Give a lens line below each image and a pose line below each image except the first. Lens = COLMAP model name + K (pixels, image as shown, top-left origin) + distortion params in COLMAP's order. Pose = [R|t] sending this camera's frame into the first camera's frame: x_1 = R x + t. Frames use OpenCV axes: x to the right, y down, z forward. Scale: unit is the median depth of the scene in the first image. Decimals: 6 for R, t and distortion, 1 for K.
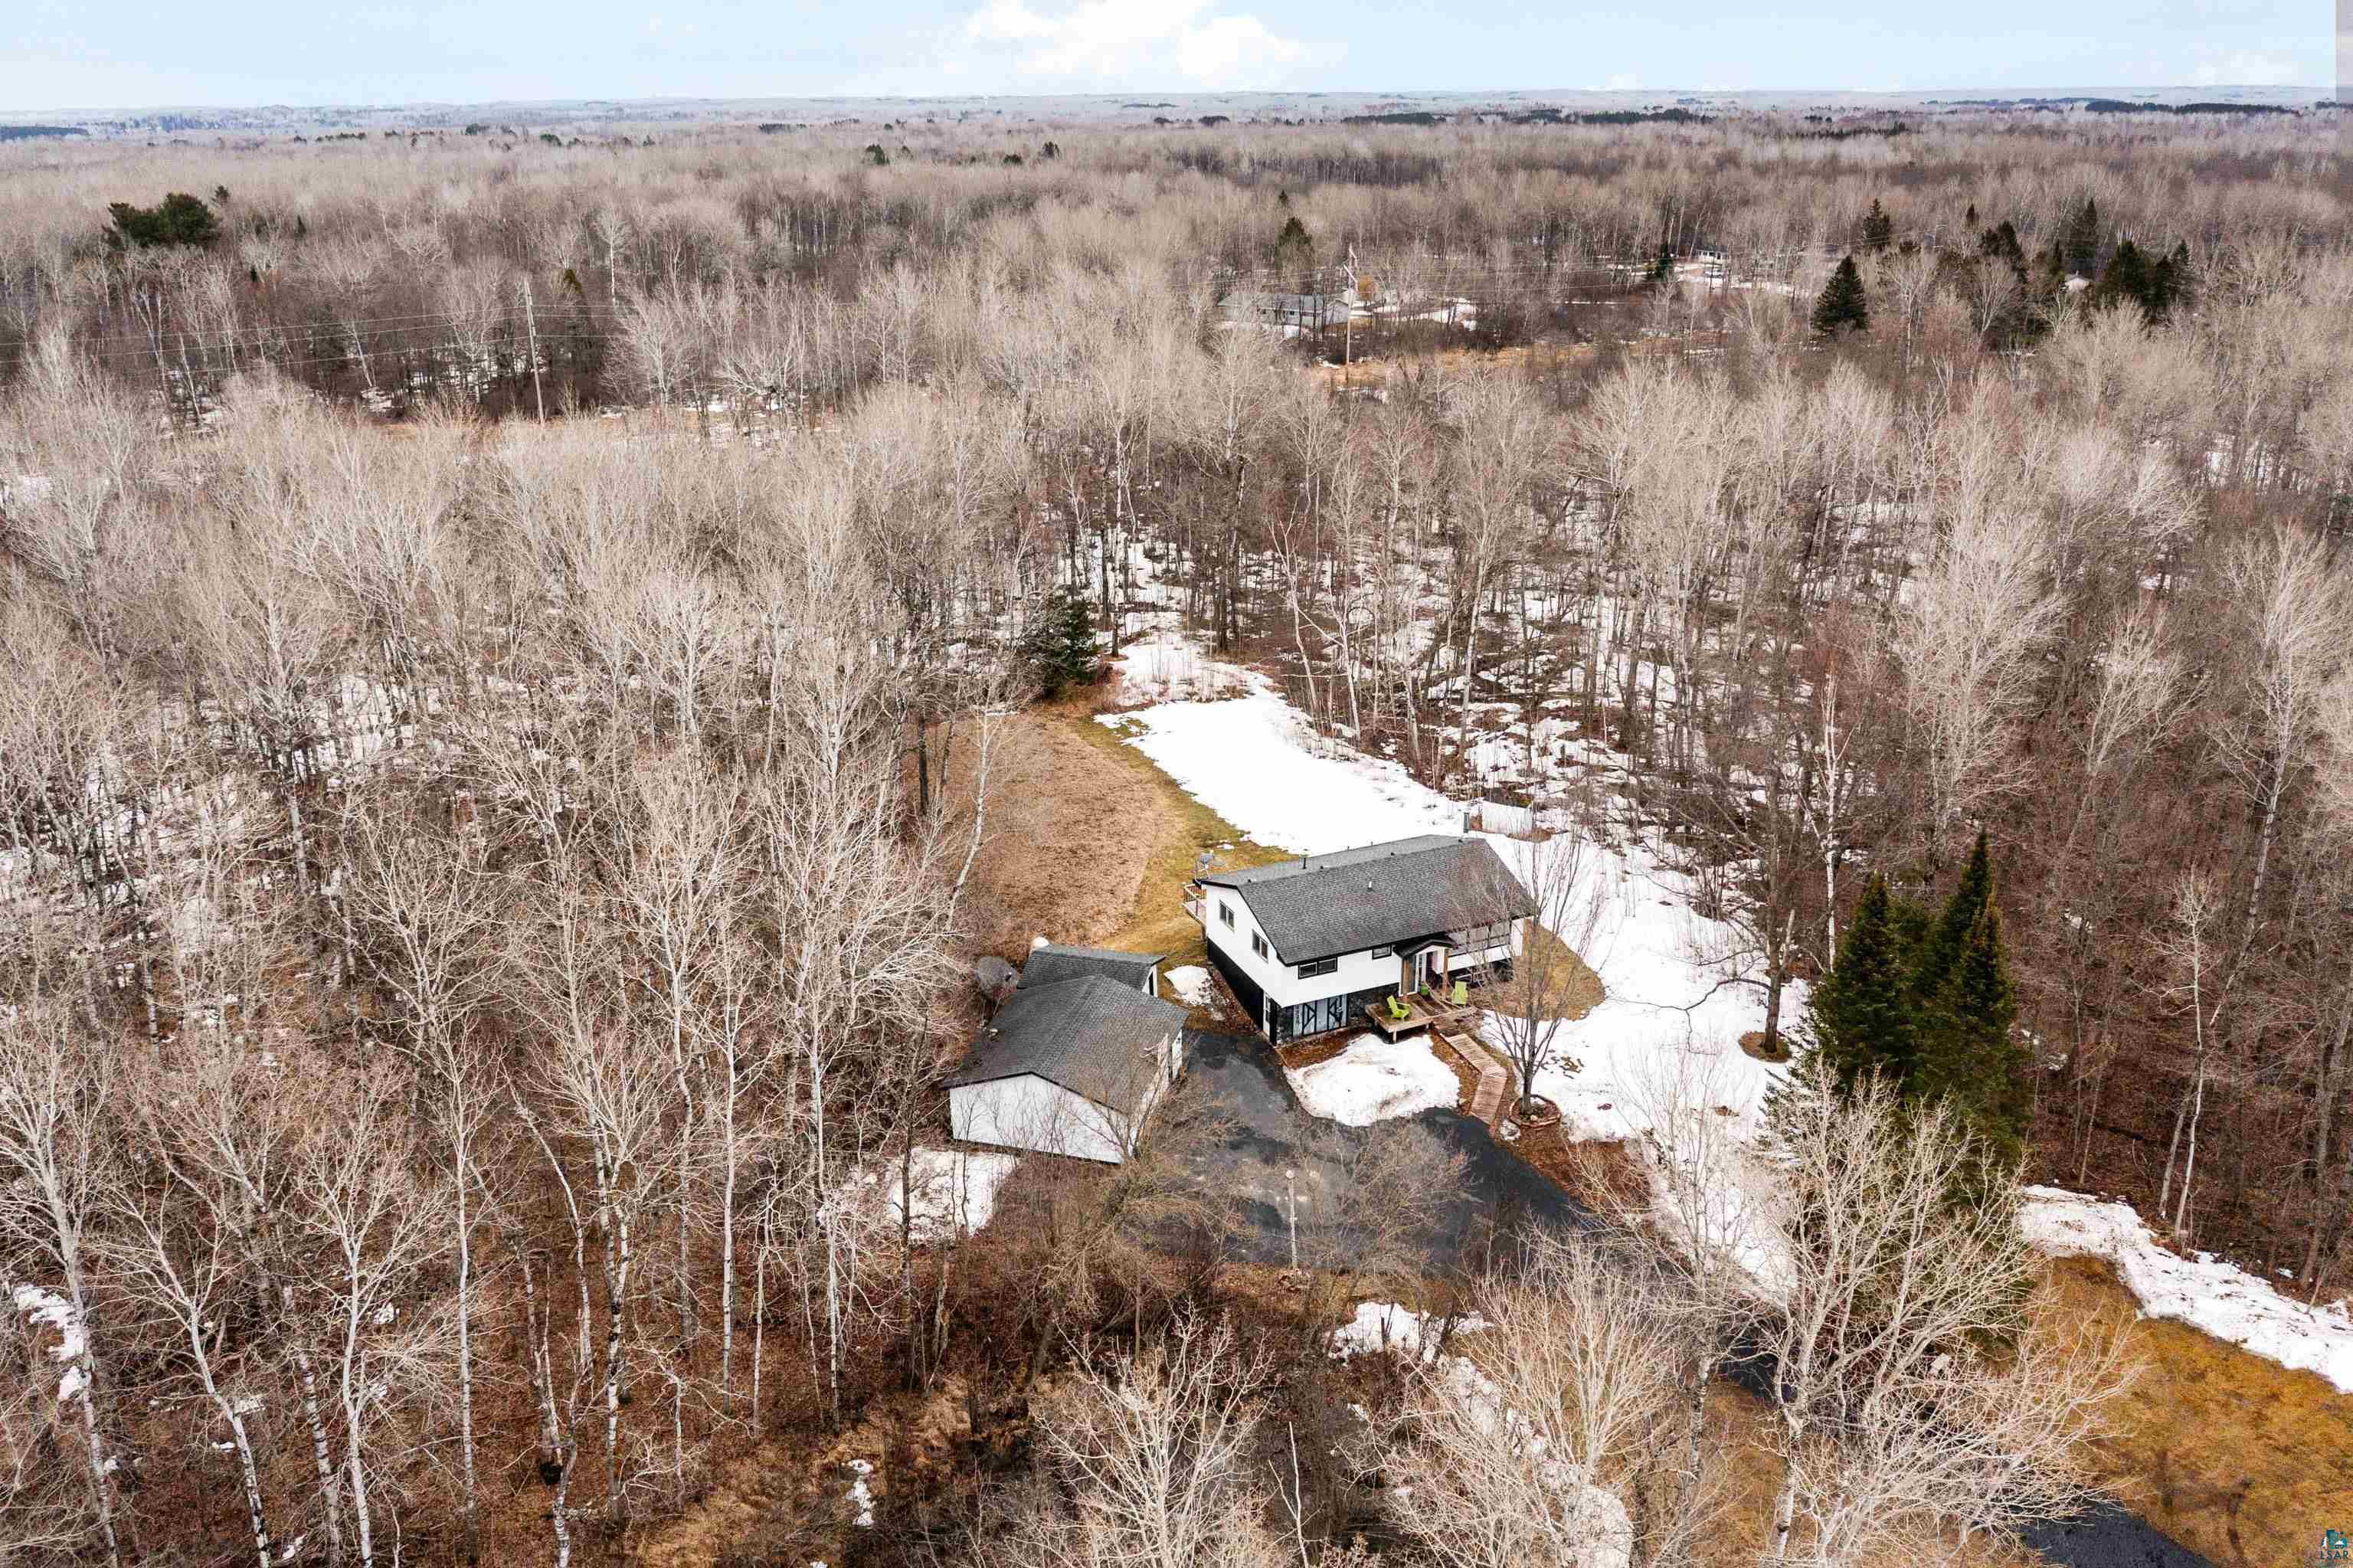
lens RADIAL K [[1851.9, 0, 1174.3], [0, 1851.9, 788.8], [0, 0, 1]] dist [-0.018029, 0.002489]
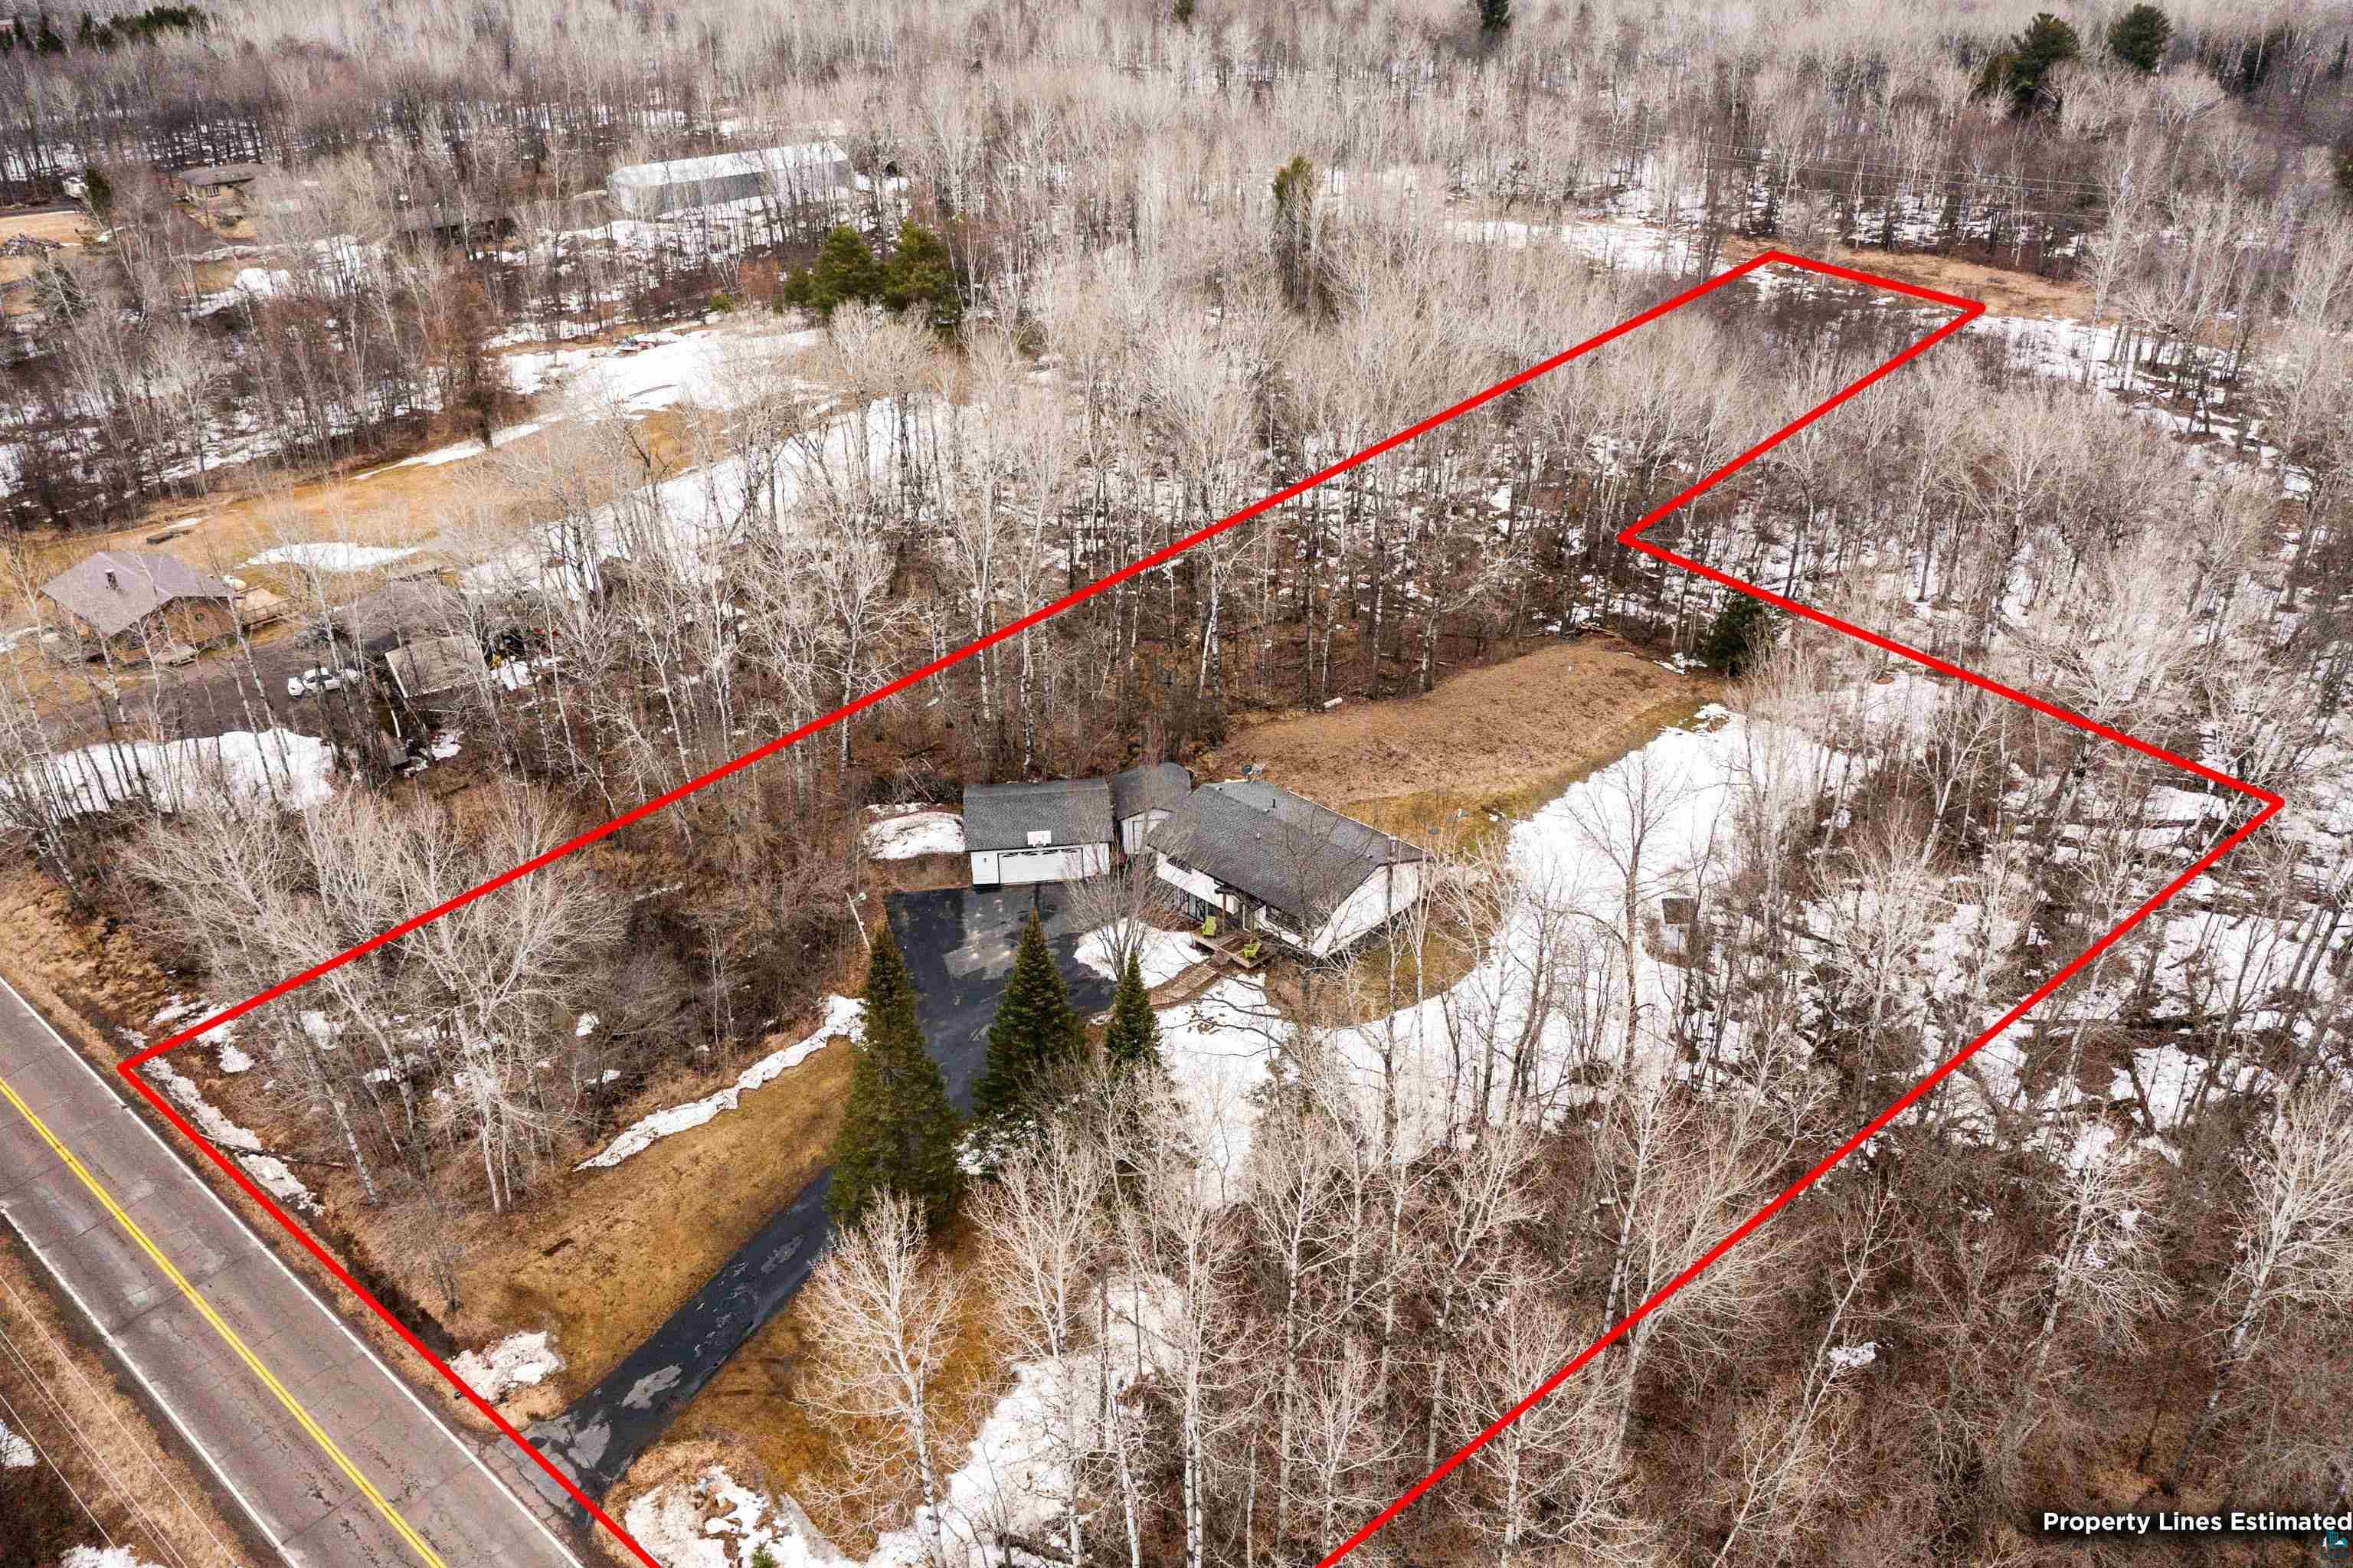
lens RADIAL K [[1851.9, 0, 1174.3], [0, 1851.9, 788.8], [0, 0, 1]] dist [-0.018029, 0.002489]
pose [[0.373335, 0.446458, -0.813201, 0.798353], [-0.331344, 0.882934, 0.332624, -0.272039], [0.866506, 0.145269, 0.477561, 0.277086]]
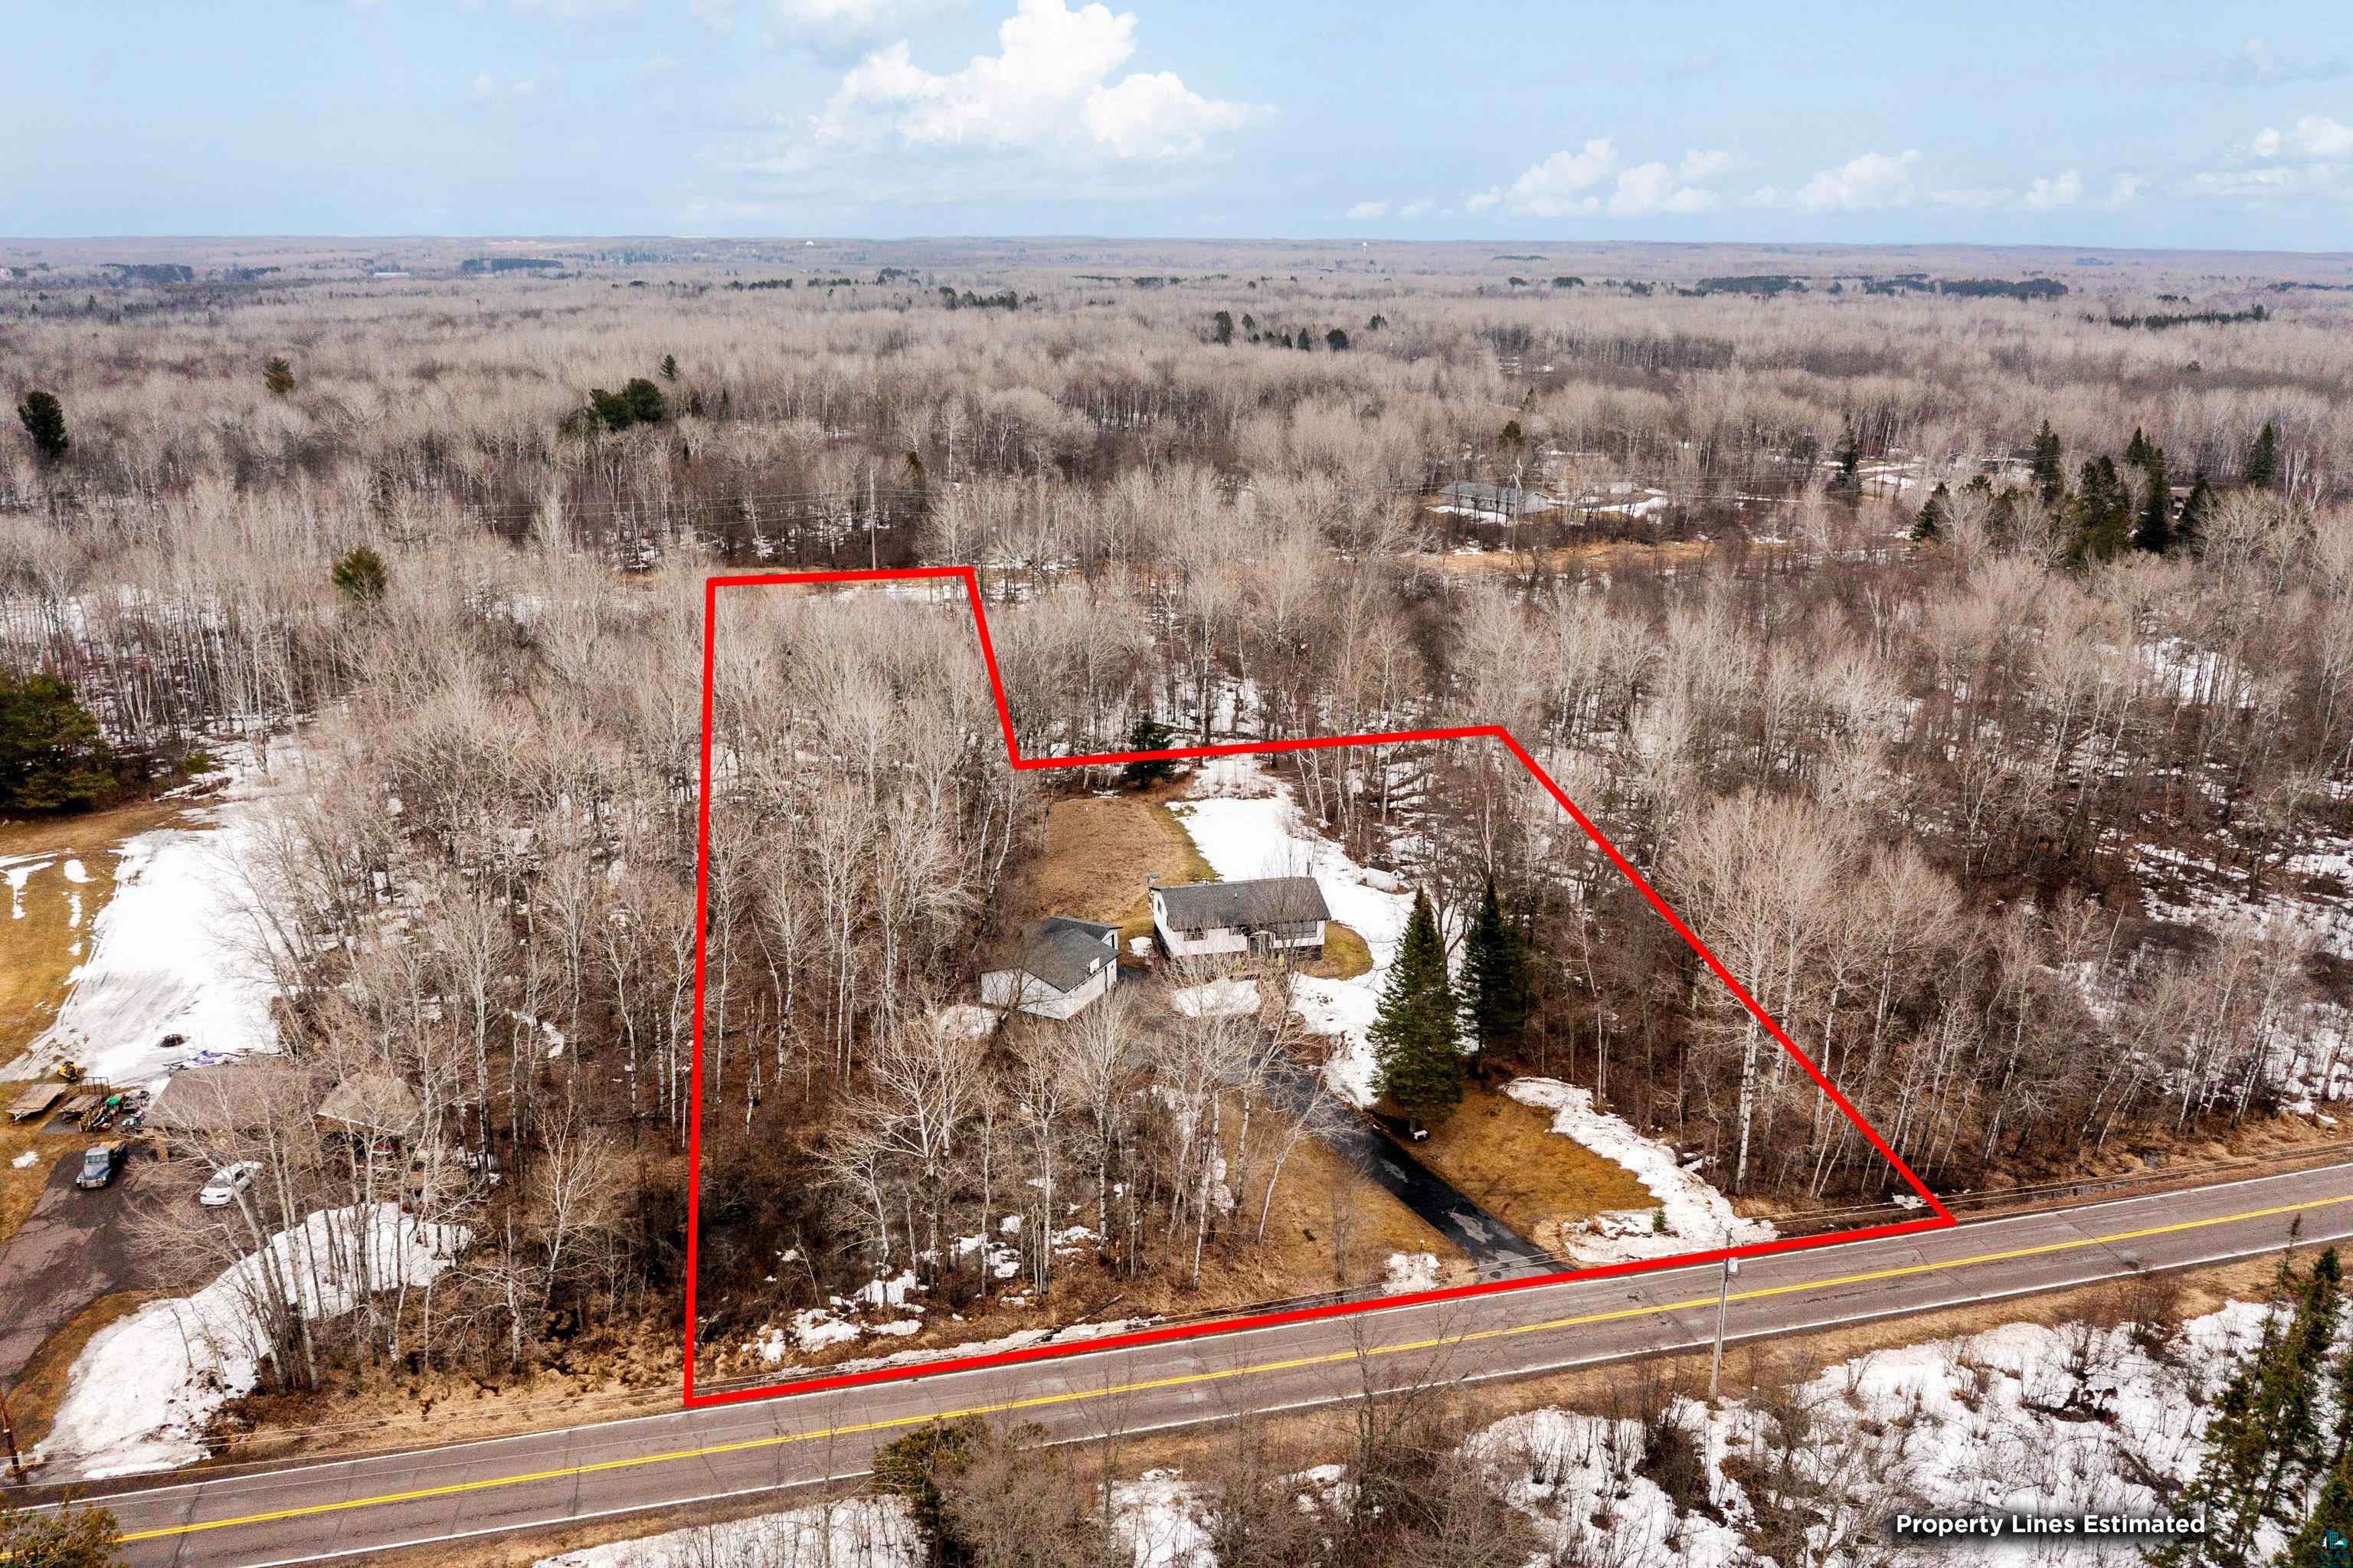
lens RADIAL K [[1851.9, 0, 1174.3], [0, 1851.9, 788.8], [0, 0, 1]] dist [-0.018029, 0.002489]
pose [[0.980145, 0.070455, -0.185340, 0.278836], [-0.083013, 0.994687, -0.060880, 0.048023], [0.180066, 0.075057, 0.980787, -0.574639]]
